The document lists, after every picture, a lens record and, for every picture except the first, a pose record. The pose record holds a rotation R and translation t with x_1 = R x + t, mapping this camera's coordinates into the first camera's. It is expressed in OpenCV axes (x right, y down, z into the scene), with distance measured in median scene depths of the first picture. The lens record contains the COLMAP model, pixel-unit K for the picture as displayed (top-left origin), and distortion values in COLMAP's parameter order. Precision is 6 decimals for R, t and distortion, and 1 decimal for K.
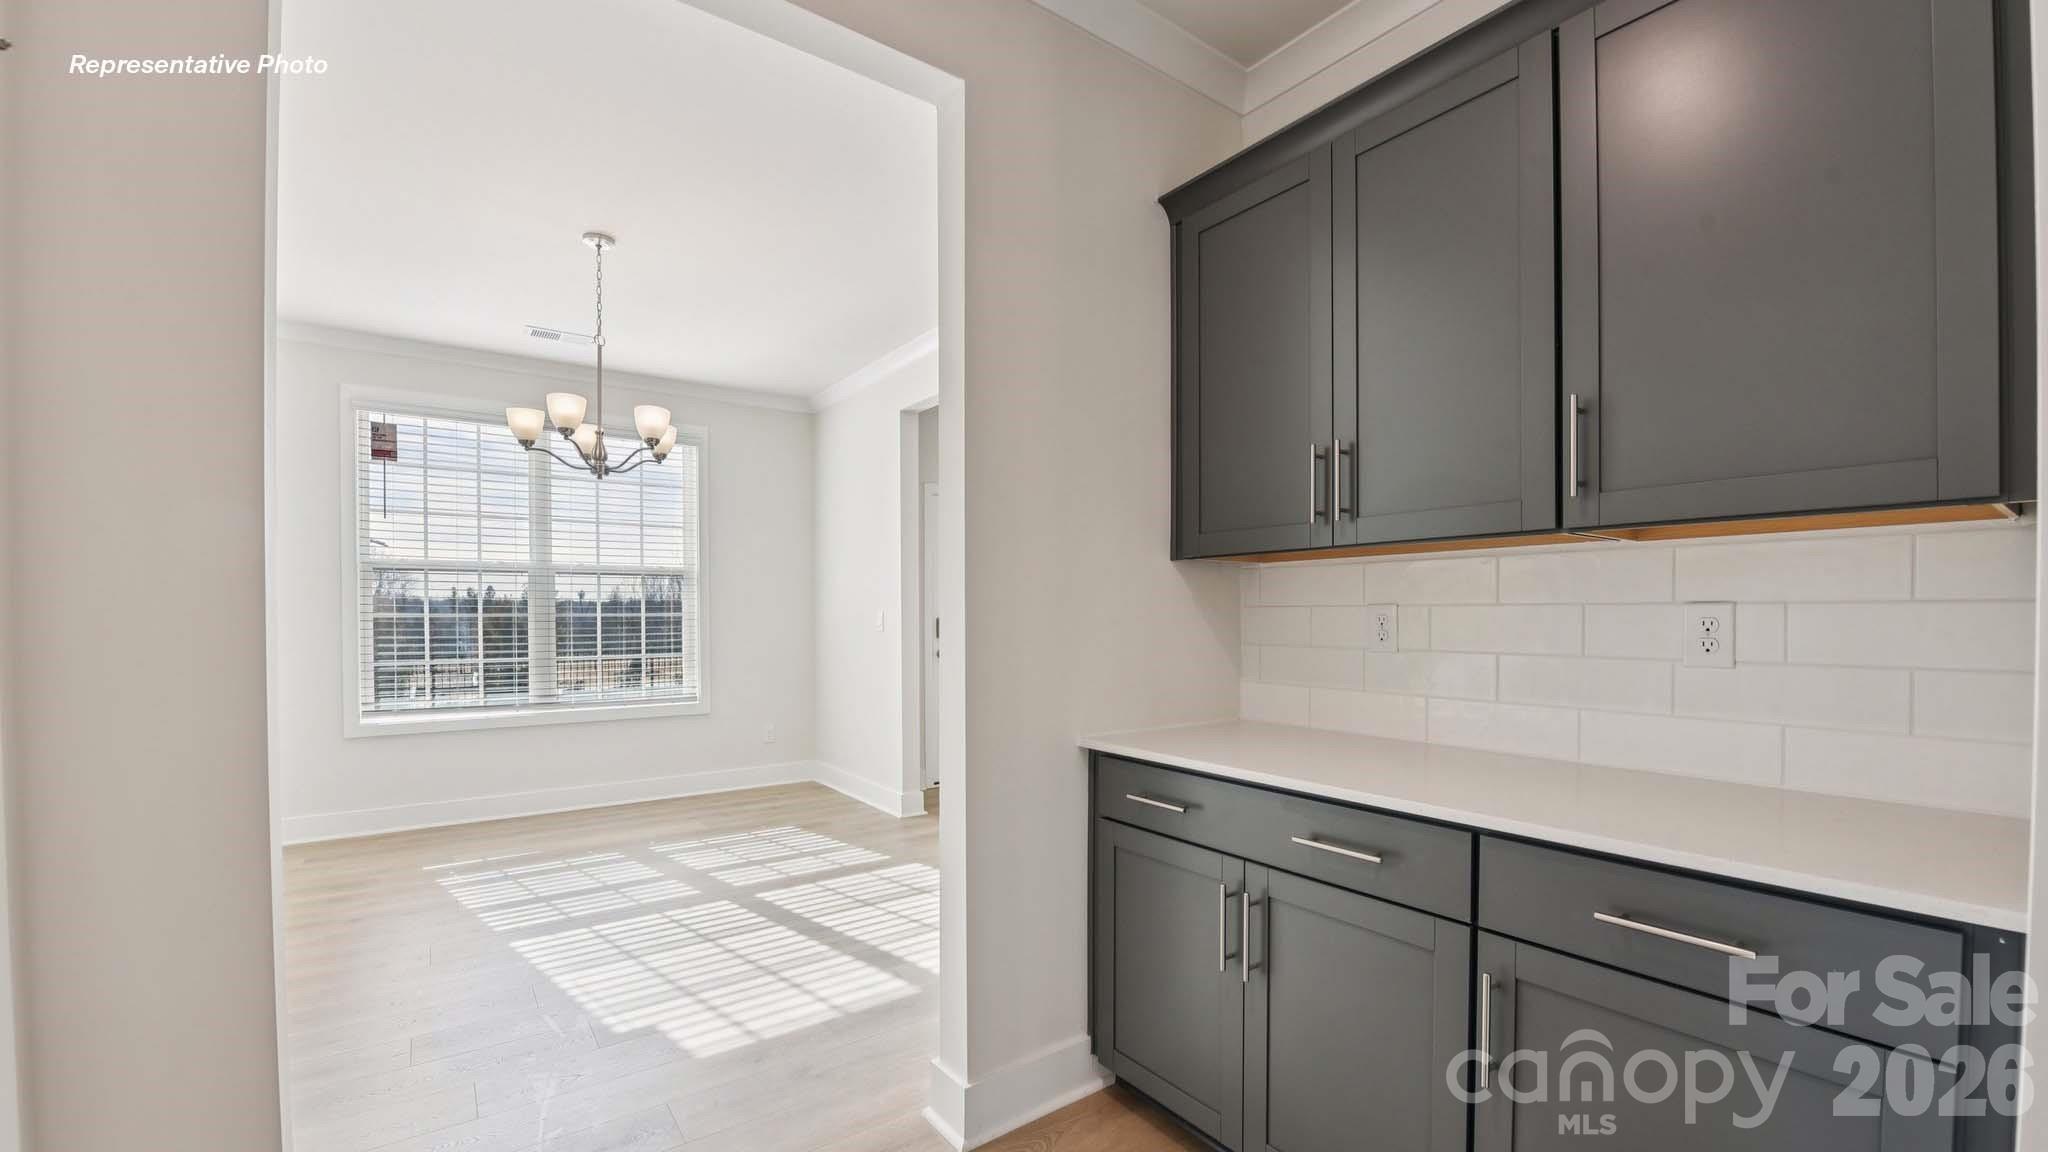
lens RADIAL K [[822.1, 0, 1020.8], [0, 822.1, 618.6], [0, 0, 1]] dist [-0.000847, -0.000079]
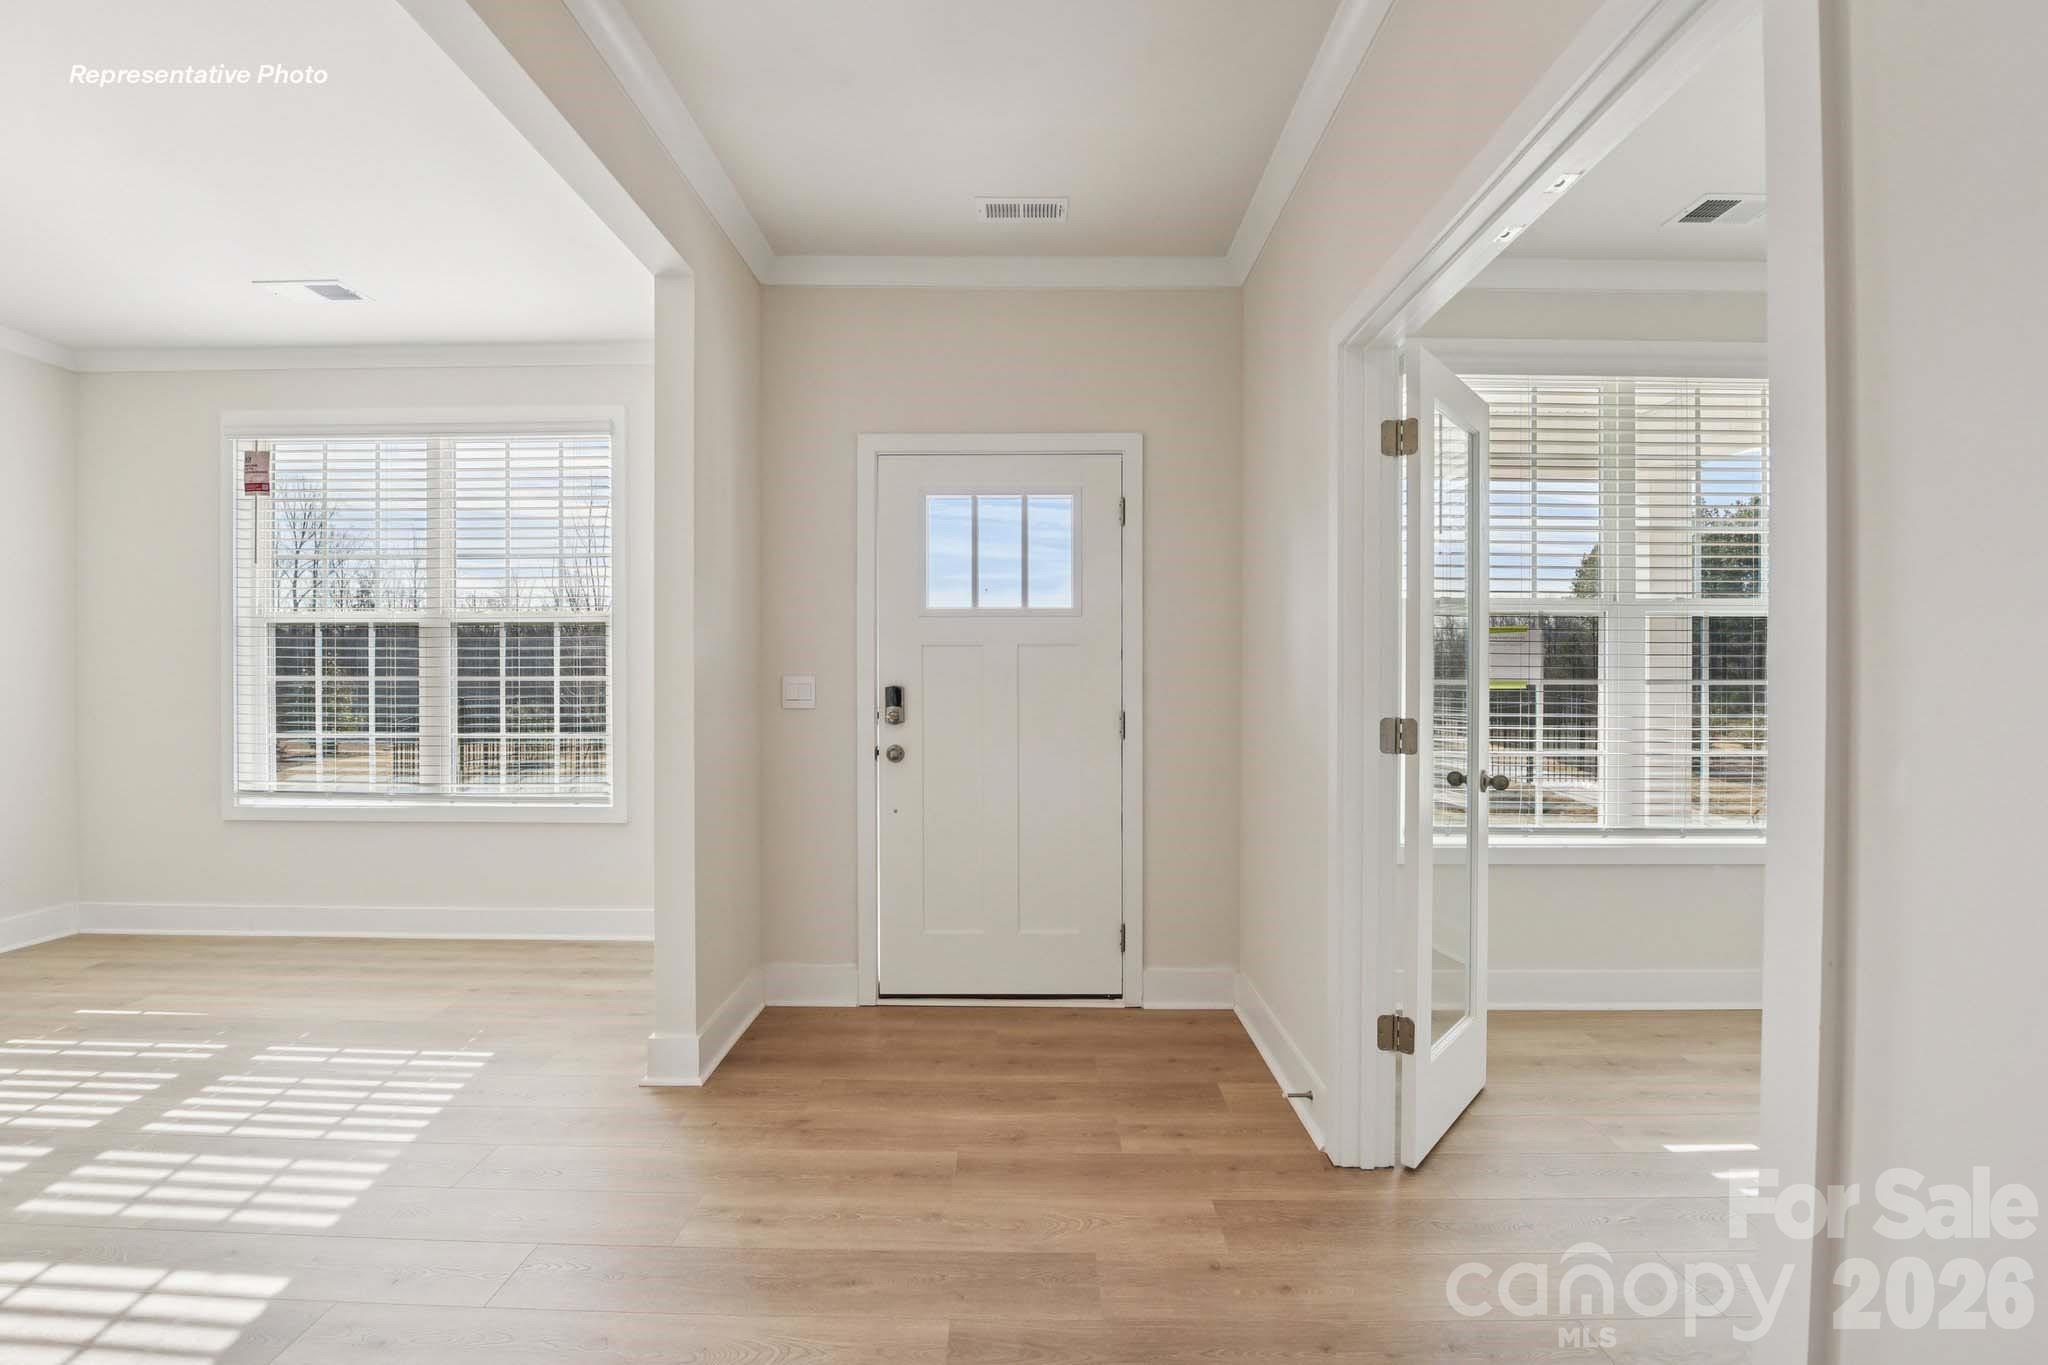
lens RADIAL K [[842.5, 0, 1024.0], [0, 842.5, 682.5], [0, 0, 1]] dist [-0.020056, -0.000438]
pose [[0.810392, 0.004787, -0.585868, 0.360212], [-0.005661, 0.999984, 0.000339, -0.004515], [0.585860, 0.003042, 0.810406, 0.763660]]
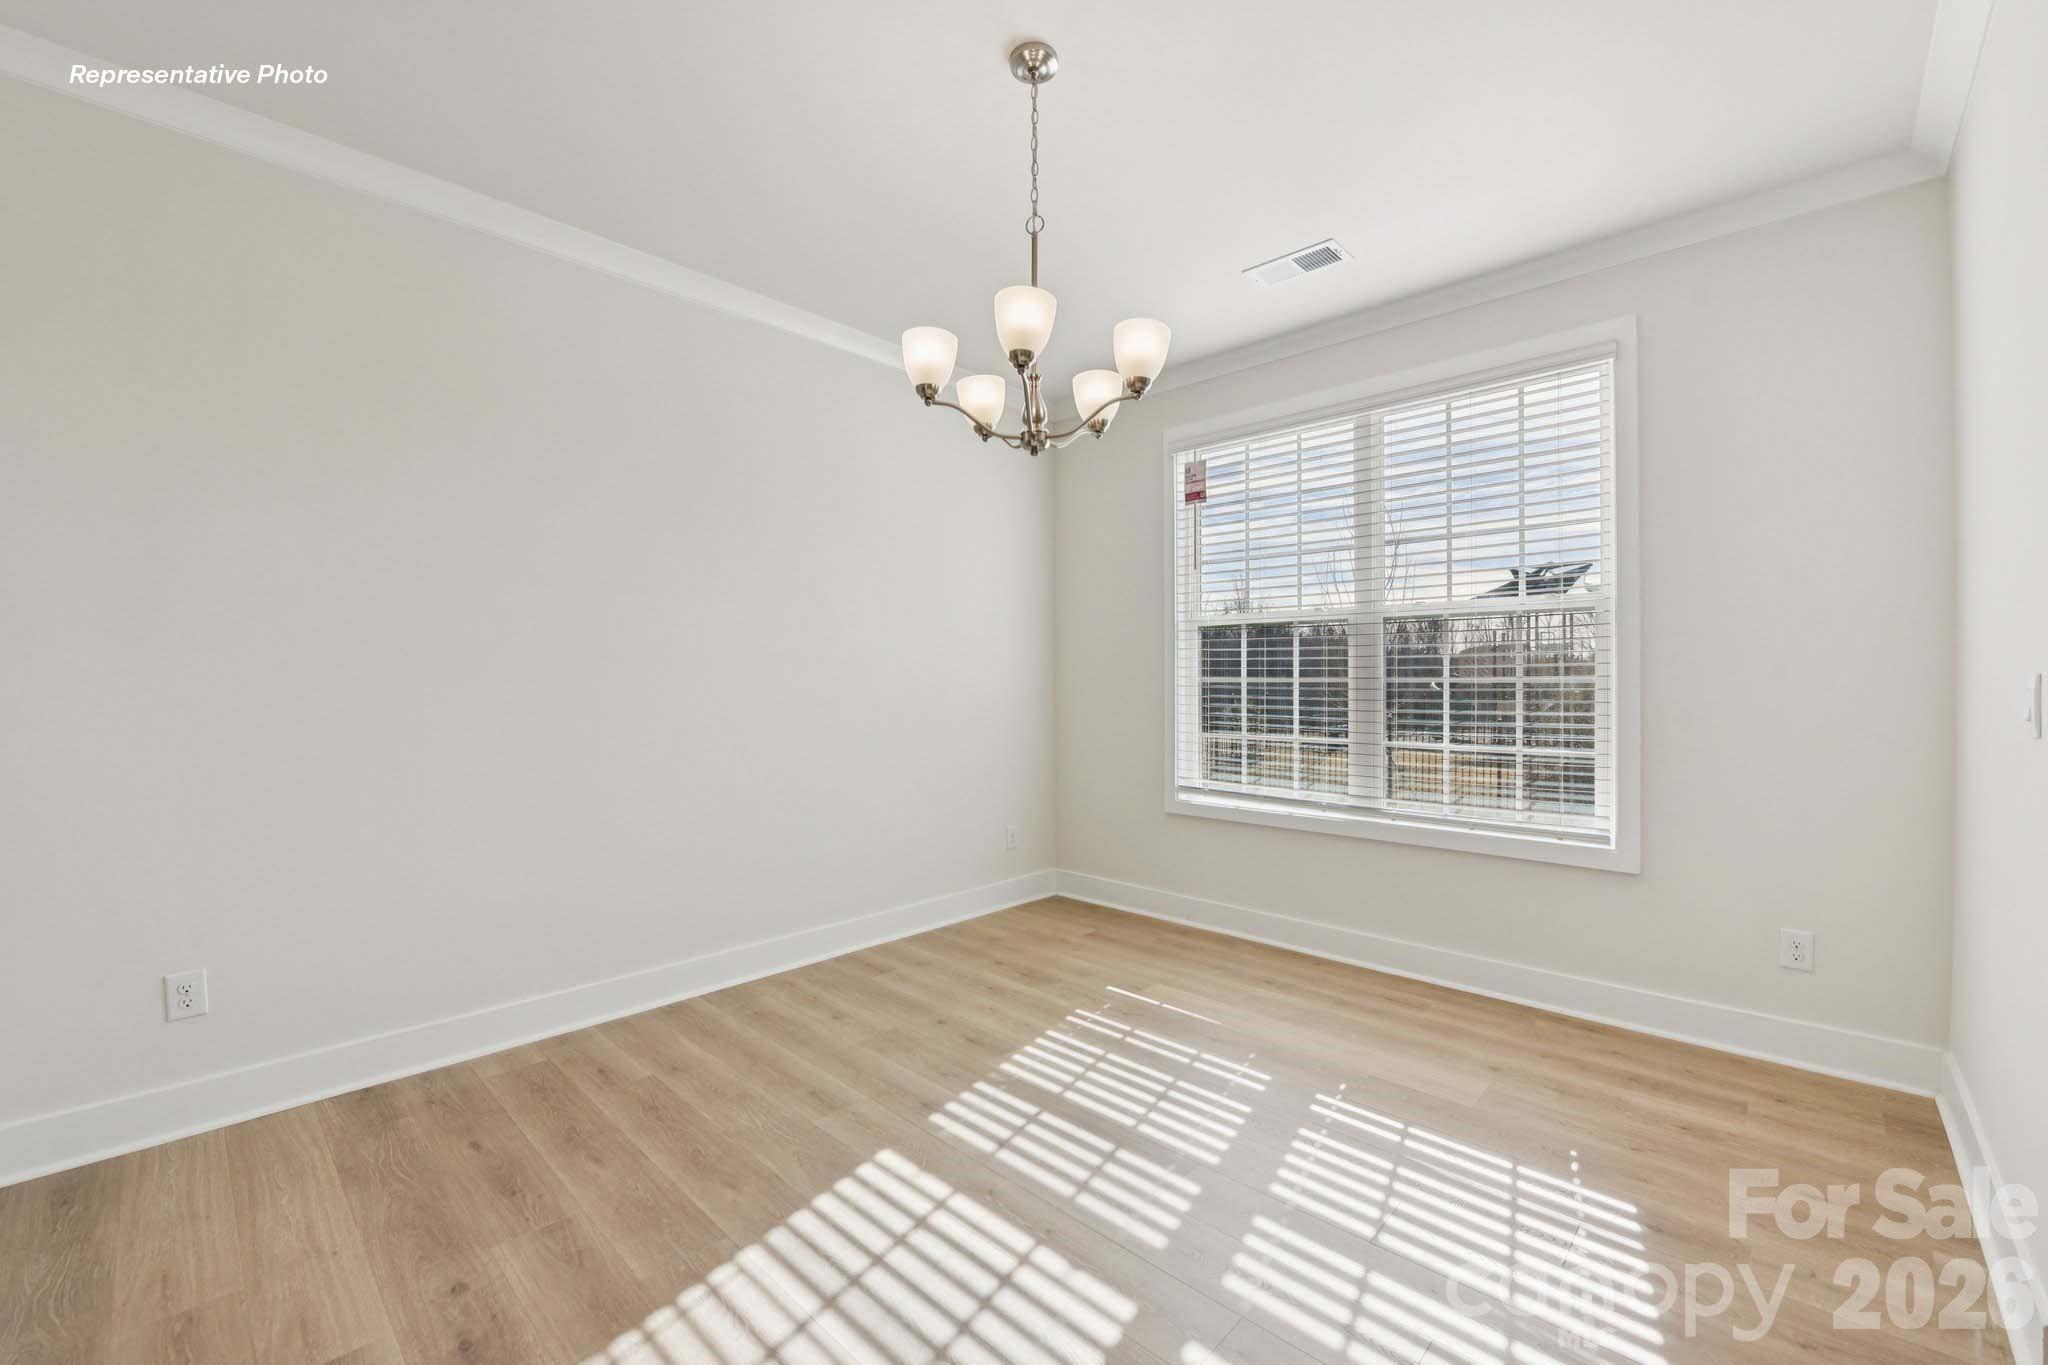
lens RADIAL K [[821.8, 0, 1018.8], [0, 821.8, 678.9], [0, 0, 1]] dist [-0.016402, -0.000300]
pose [[0.189299, -0.000382, -0.981919, 0.052247], [-0.007201, 0.999972, -0.001777, -0.001971], [0.981893, 0.007407, 0.189291, 0.640727]]
